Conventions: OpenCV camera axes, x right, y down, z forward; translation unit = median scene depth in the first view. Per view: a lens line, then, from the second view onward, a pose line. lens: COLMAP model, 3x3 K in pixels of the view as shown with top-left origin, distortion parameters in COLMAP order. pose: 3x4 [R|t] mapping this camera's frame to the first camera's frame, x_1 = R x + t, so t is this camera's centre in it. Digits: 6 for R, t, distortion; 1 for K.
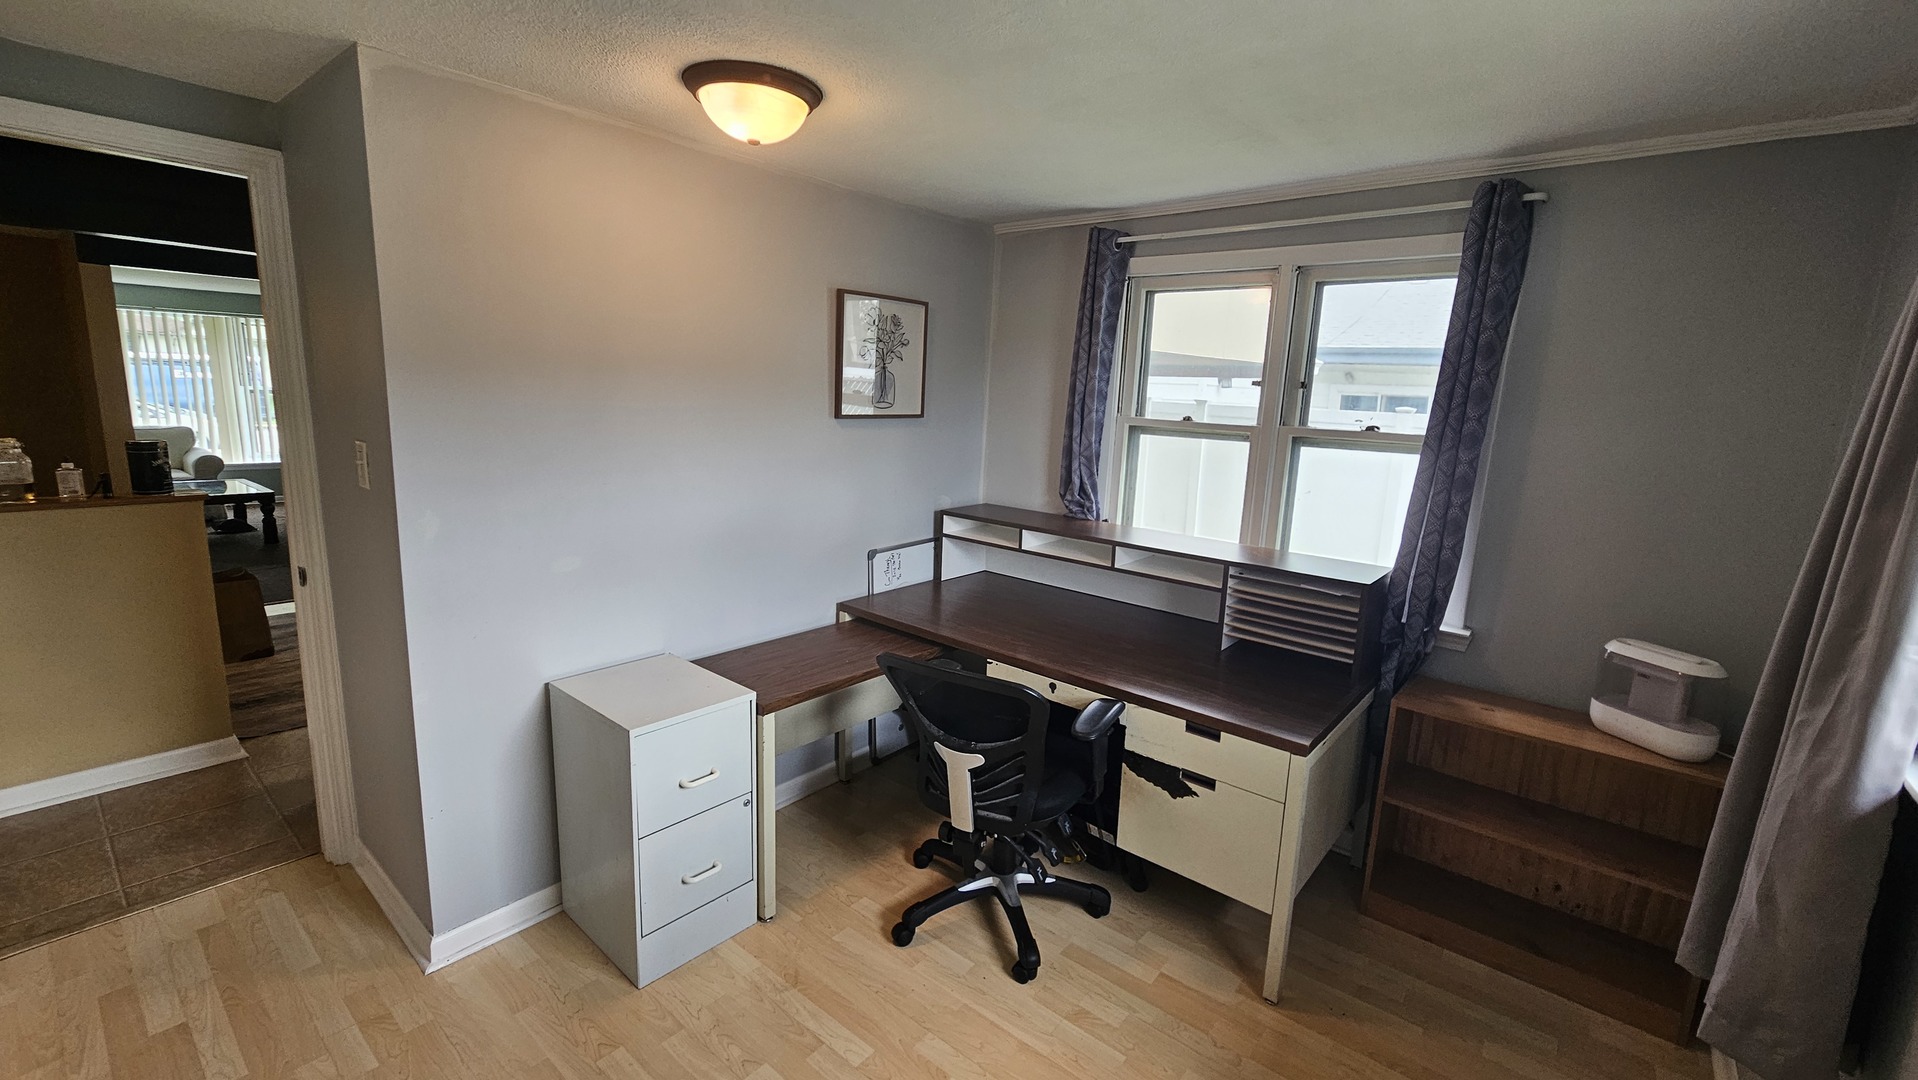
lens RADIAL K [[795.5, 0, 968.5], [0, 795.5, 541.9], [0, 0, 1]] dist [0.004047, 0.000161]
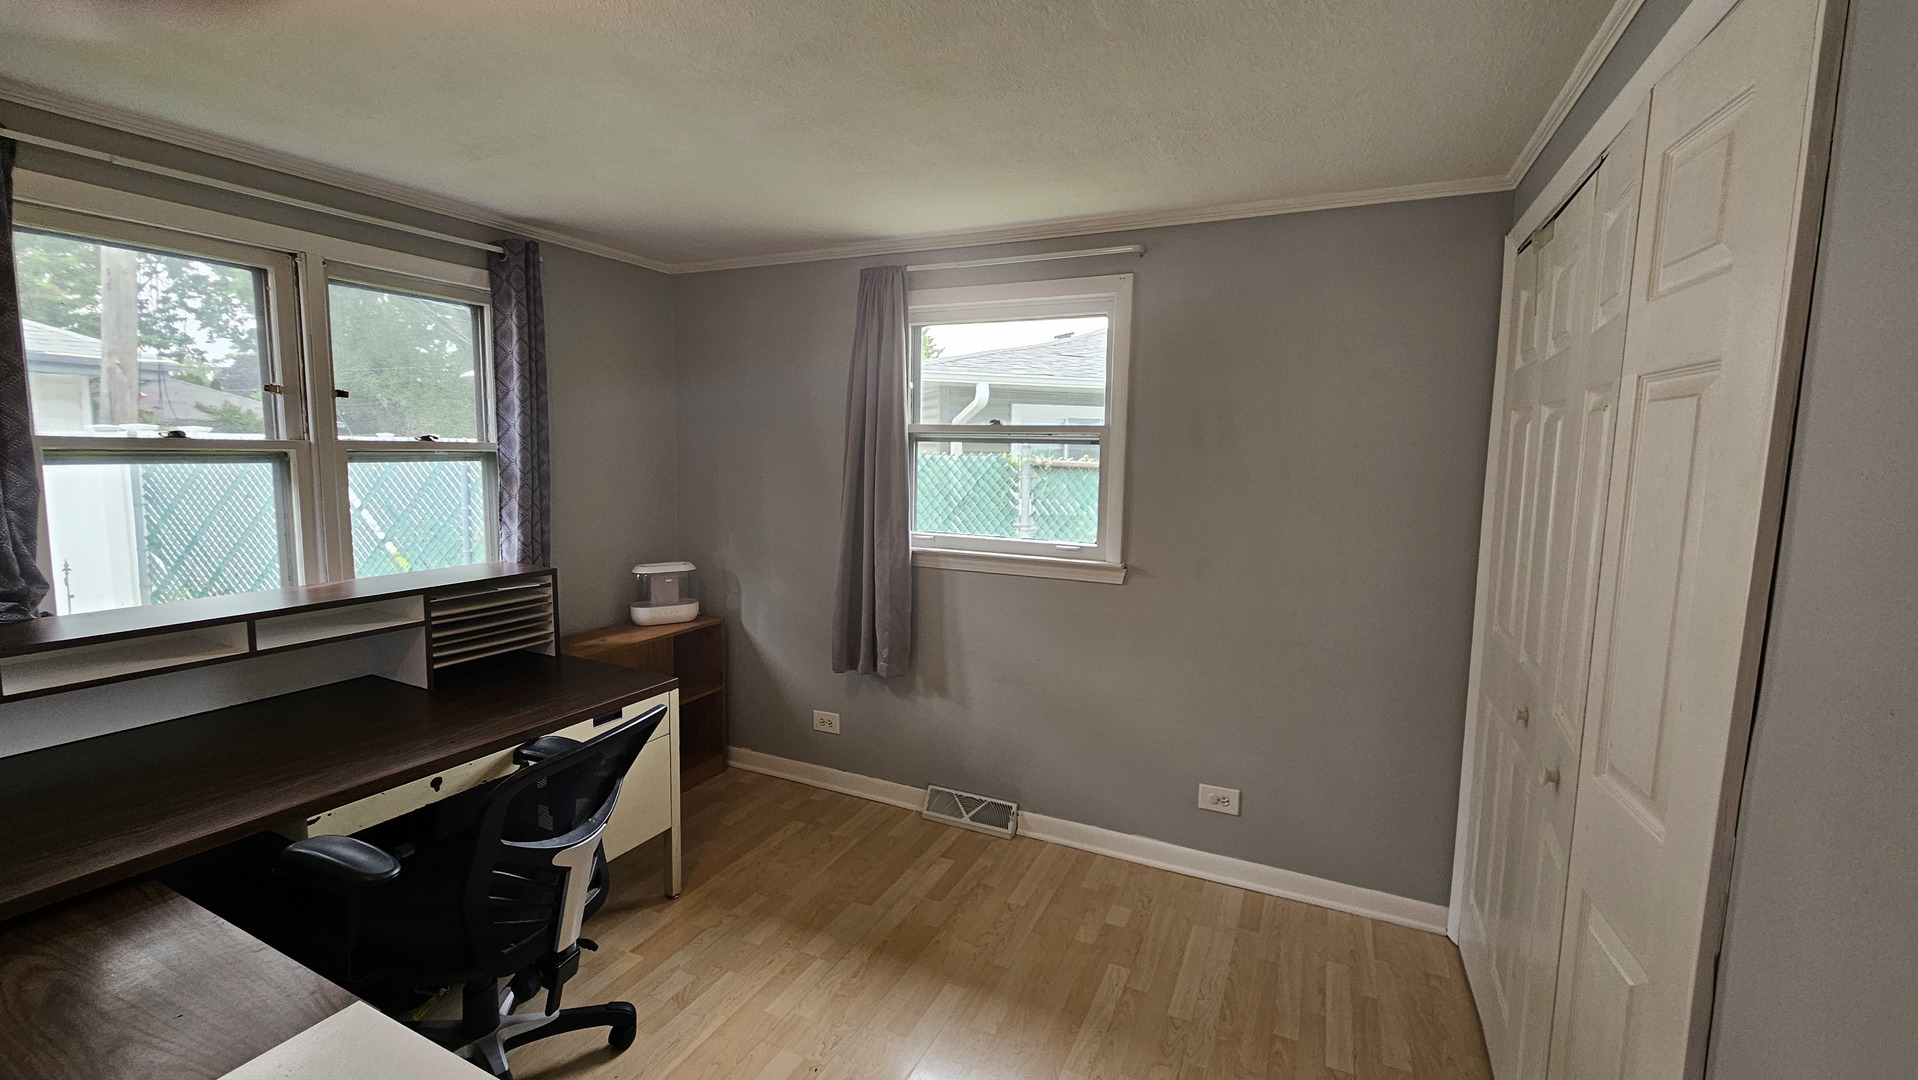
lens RADIAL K [[795.5, 0, 963.6], [0, 795.5, 539.2], [0, 0, 1]] dist [0.004047, 0.000161]
pose [[-0.235581, -0.160476, 0.958514, -0.719683], [0.155028, 0.967439, 0.200072, -0.123115], [-0.959410, 0.195729, -0.203032, 0.614277]]
